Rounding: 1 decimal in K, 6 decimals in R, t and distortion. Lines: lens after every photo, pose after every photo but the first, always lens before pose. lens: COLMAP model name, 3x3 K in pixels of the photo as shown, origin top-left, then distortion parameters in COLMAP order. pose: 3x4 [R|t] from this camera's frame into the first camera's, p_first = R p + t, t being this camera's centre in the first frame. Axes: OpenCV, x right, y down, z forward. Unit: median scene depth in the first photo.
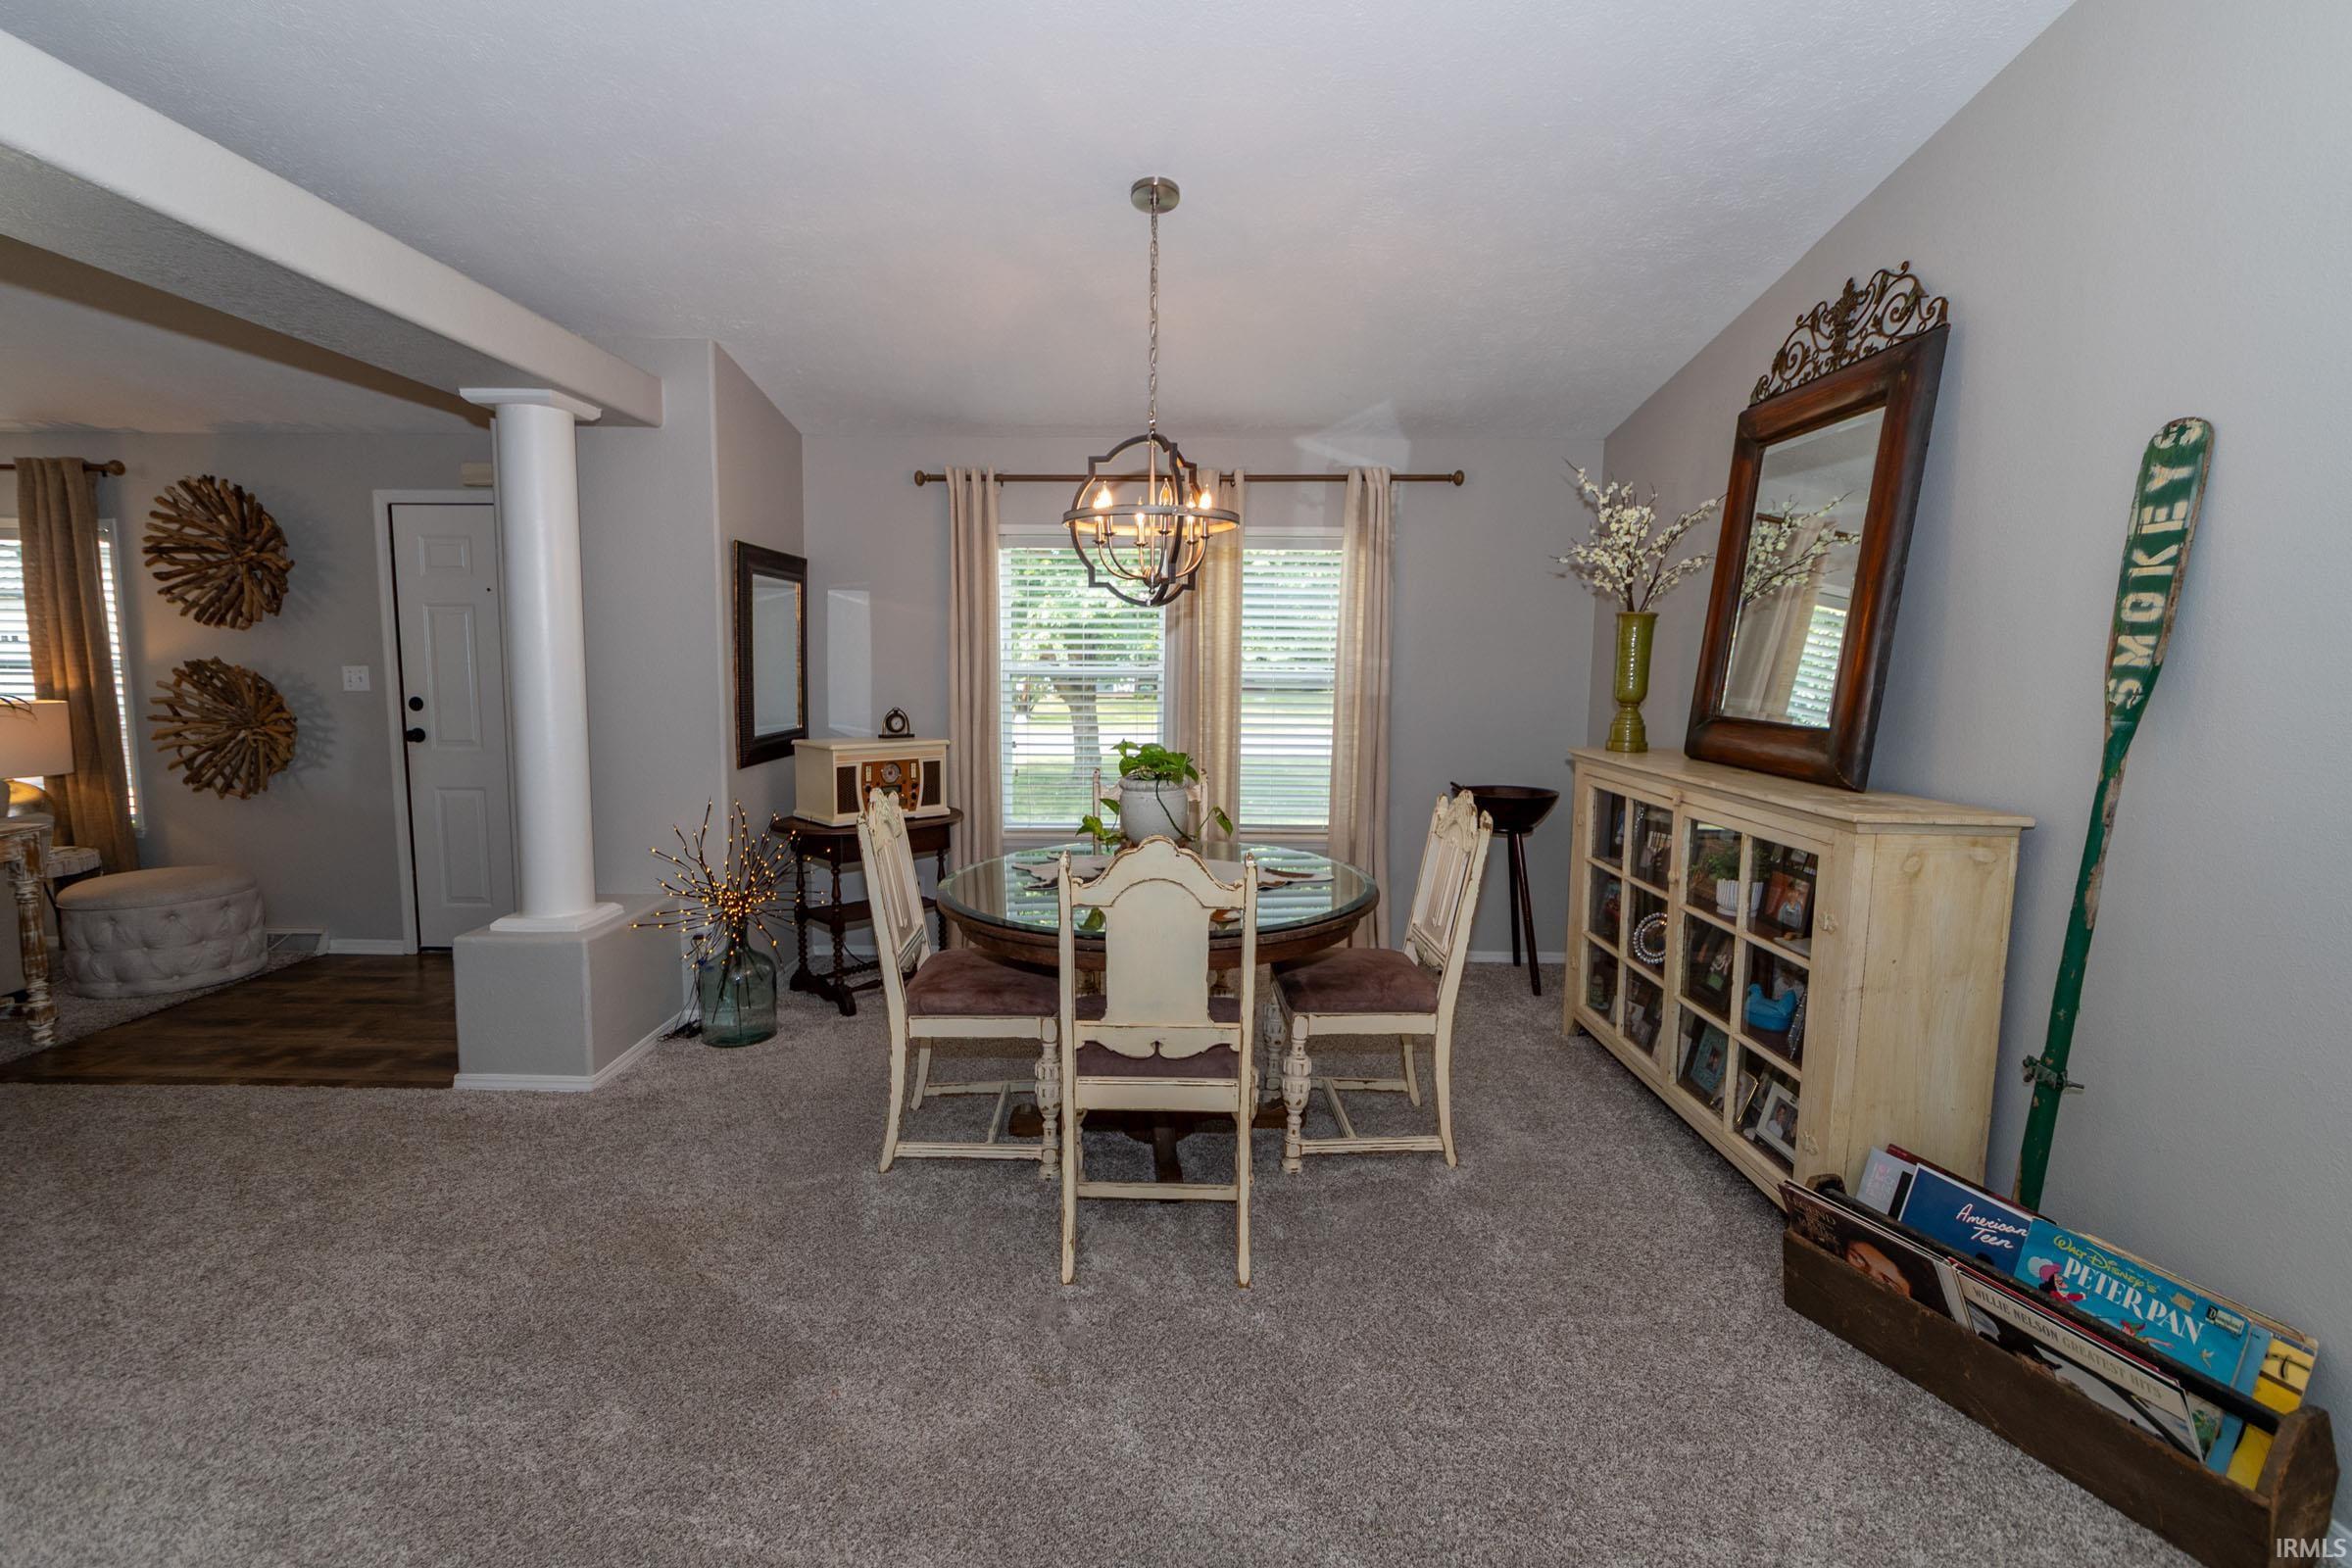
lens RADIAL K [[1063.5, 0, 1163.0], [0, 1063.5, 766.8], [0, 0, 1]] dist [0.003414, 0.000614]
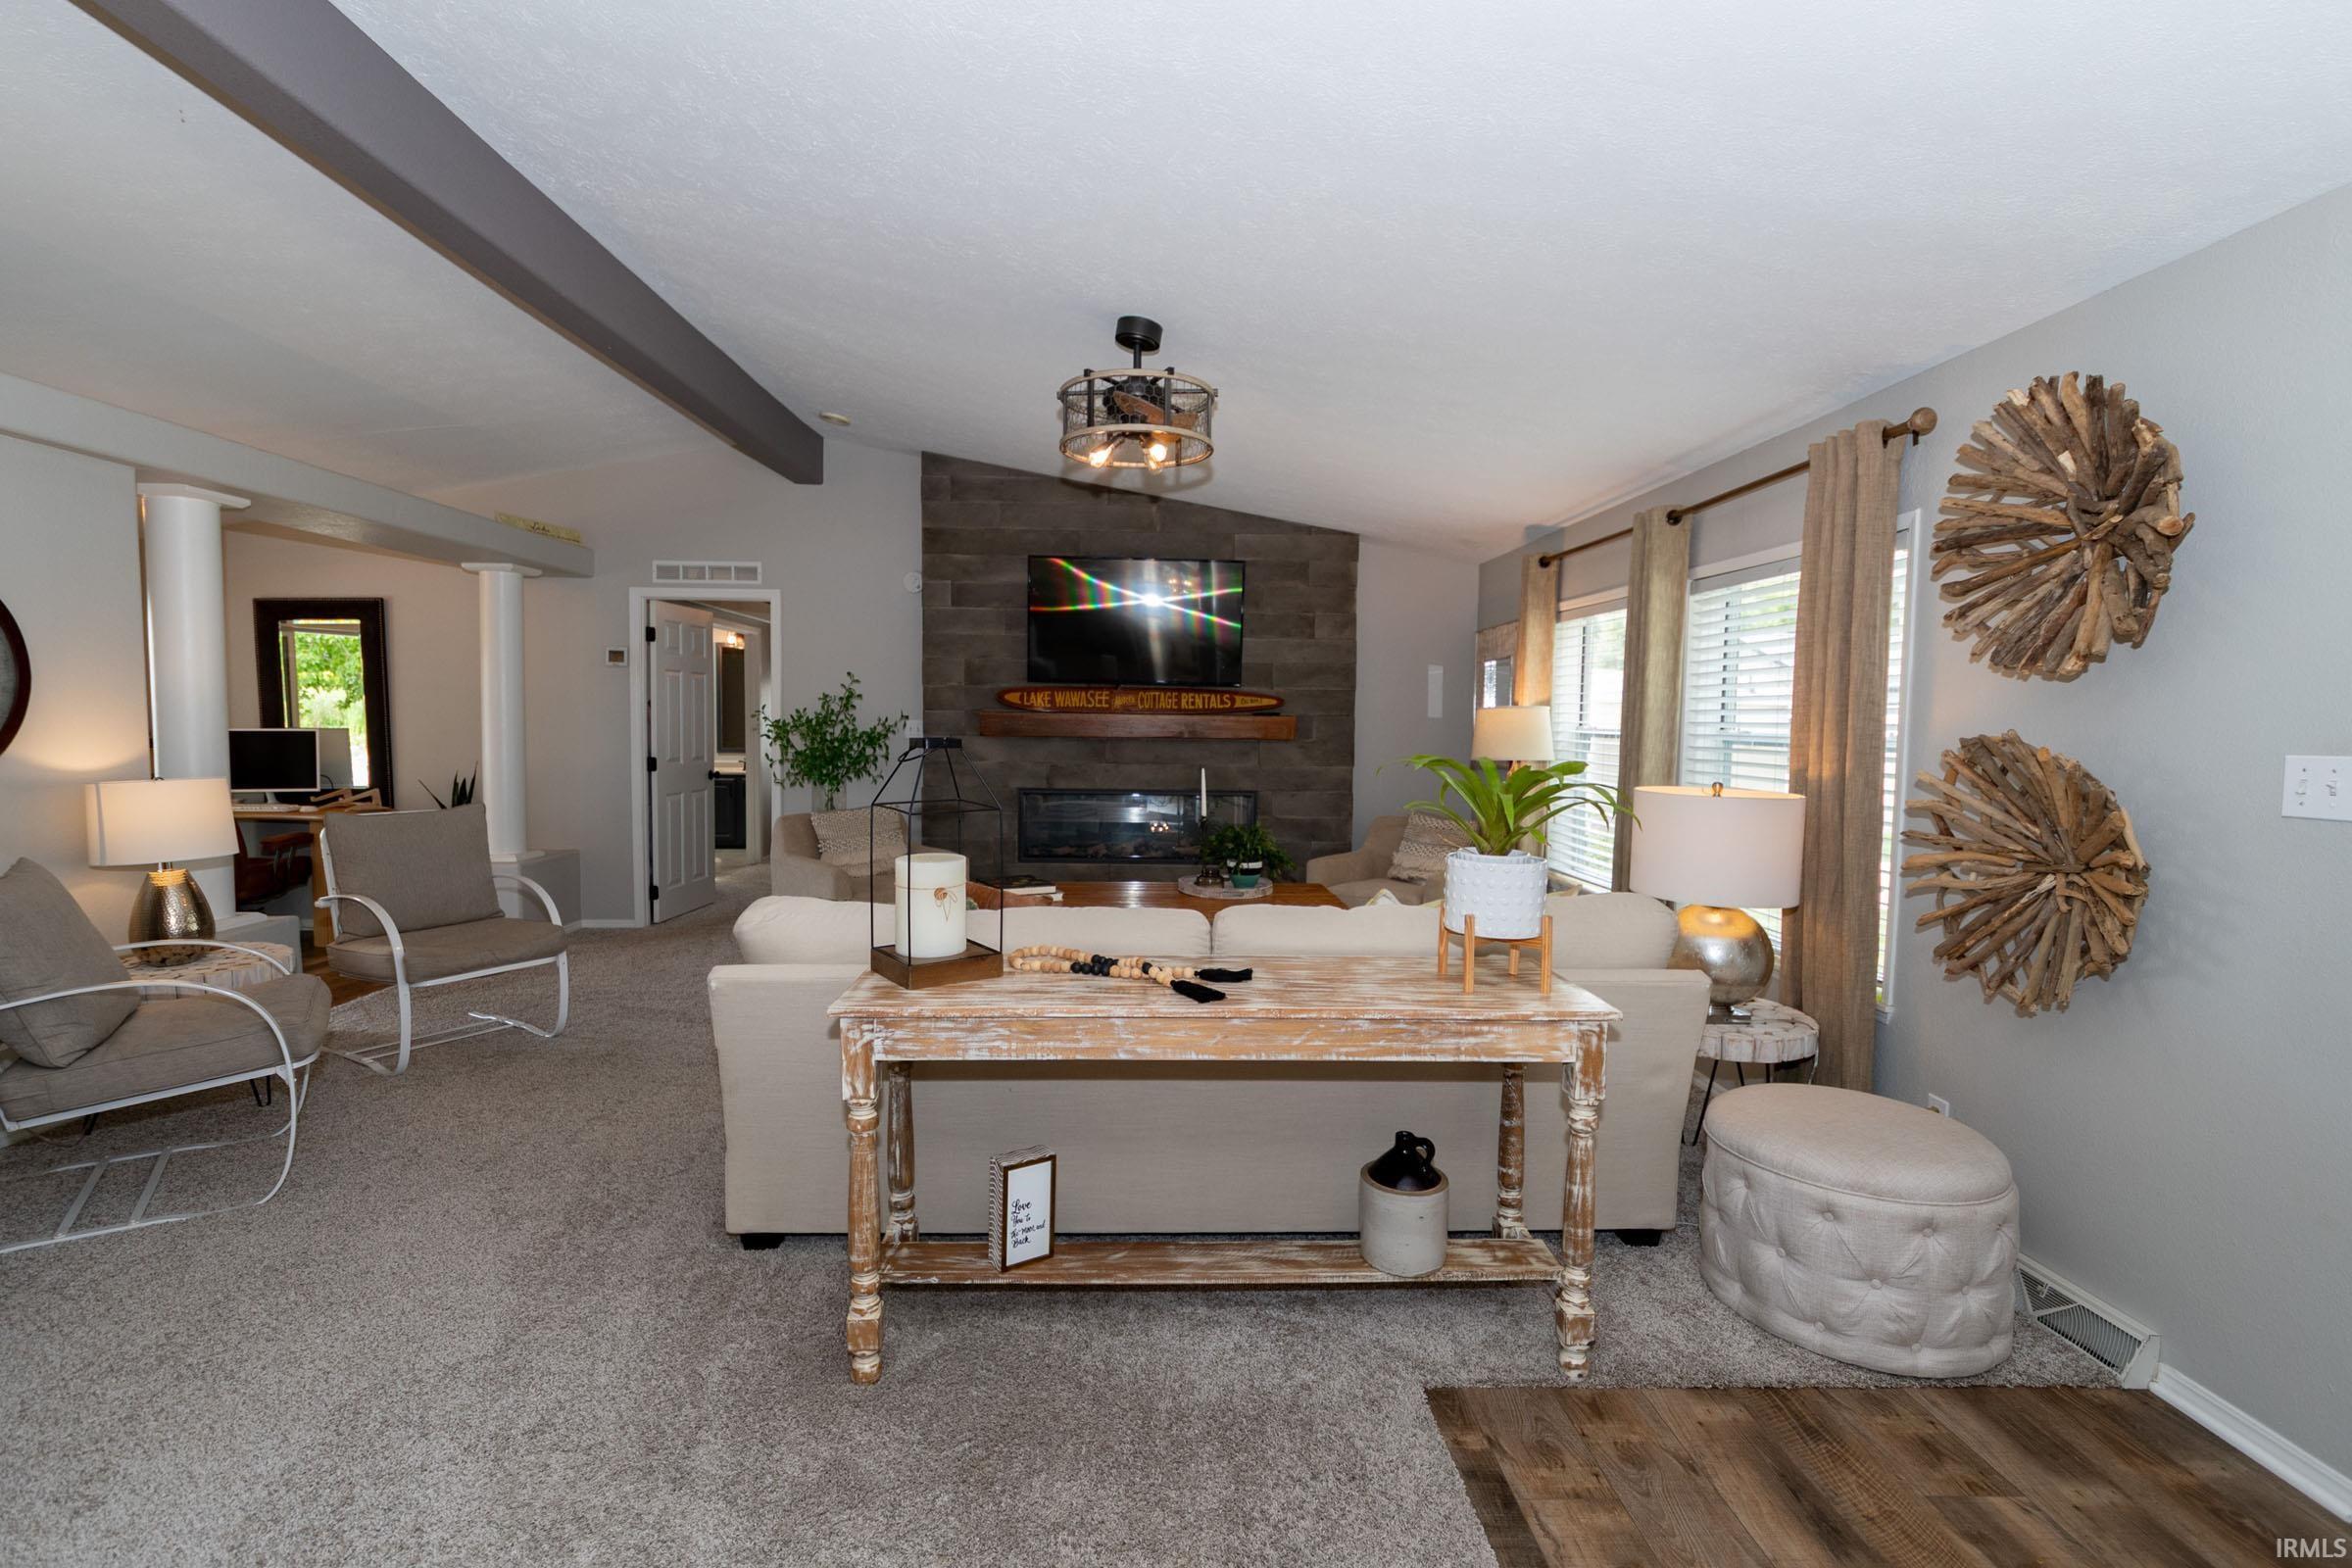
lens RADIAL K [[1037.1, 0, 1176.0], [0, 1037.1, 784.0], [0, 0, 1]] dist [-0.000929, 0.000105]
pose [[0.044736, 0.051546, -0.997668, -0.402182], [-0.120071, 0.991706, 0.045854, -0.052432], [0.991757, 0.117740, 0.050554, 0.574328]]
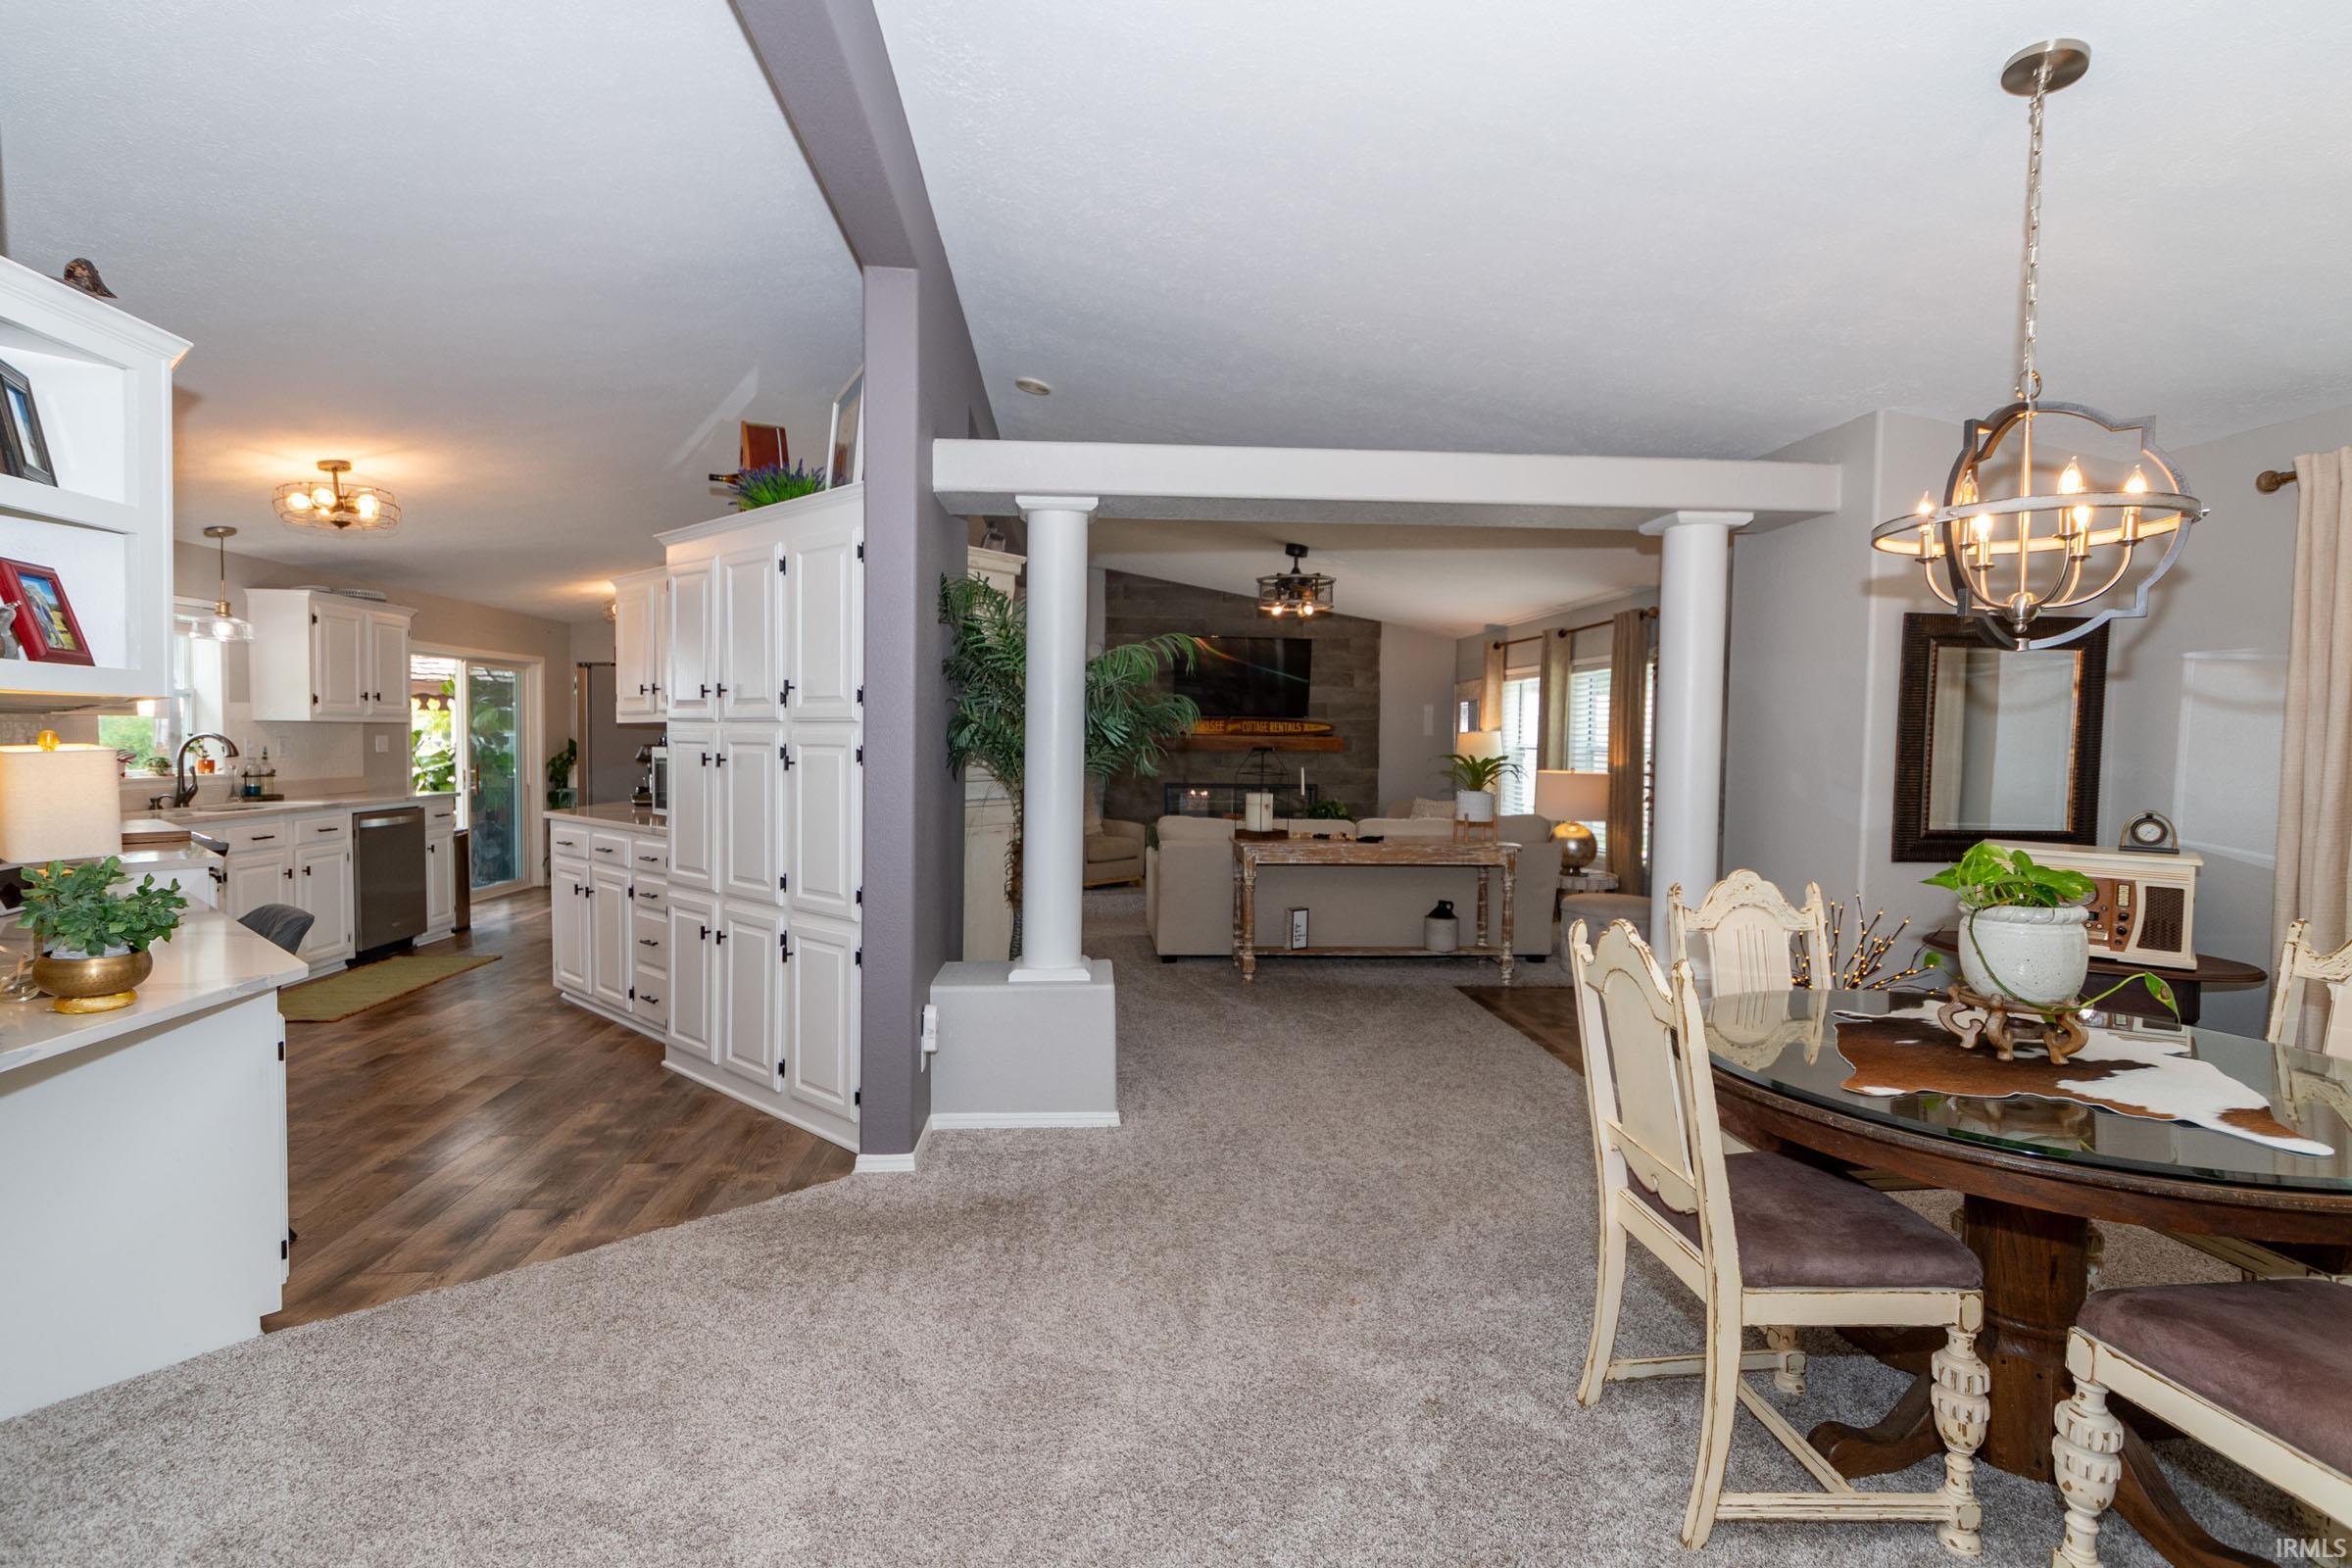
lens RADIAL K [[1081.5, 0, 1176.0], [0, 1081.5, 784.0], [0, 0, 1]] dist [-0.001251, 0.000006]
pose [[0.089941, 0.033155, -0.995395, 0.408019], [-0.118509, 0.992701, 0.022357, -0.011064], [0.988871, 0.115953, 0.093214, 0.263136]]
